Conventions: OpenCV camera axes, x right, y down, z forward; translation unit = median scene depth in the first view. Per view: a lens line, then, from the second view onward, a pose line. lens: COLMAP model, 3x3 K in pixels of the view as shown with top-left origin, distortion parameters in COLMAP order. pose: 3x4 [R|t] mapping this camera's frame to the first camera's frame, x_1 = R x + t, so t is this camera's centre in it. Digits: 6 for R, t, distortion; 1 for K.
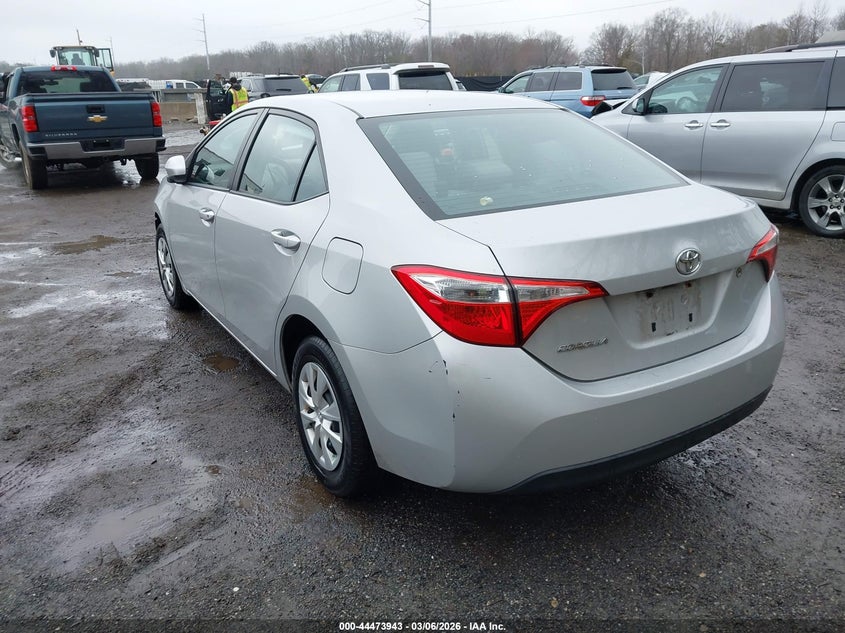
lens RADIAL K [[727.8, 0, 422.5], [0, 727.8, 316.5], [0, 0, 1]] dist [-0.007087, -0.012631]
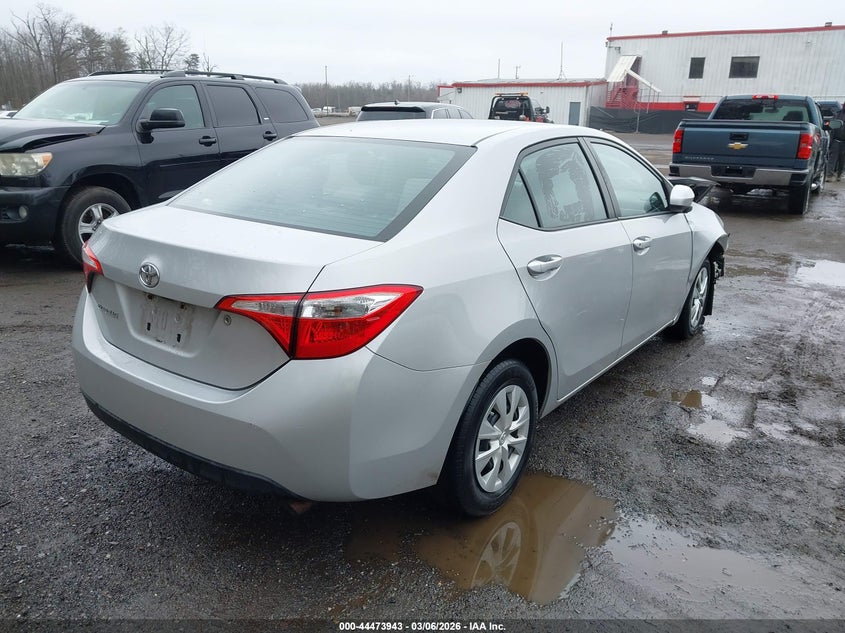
lens RADIAL K [[727.8, 0, 422.5], [0, 727.8, 316.5], [0, 0, 1]] dist [-0.007087, -0.012631]
pose [[0.292407, 0.271973, -0.916803, 0.444185], [-0.305483, 0.935039, 0.179952, -0.100057], [0.906189, 0.227448, 0.356495, 0.299011]]
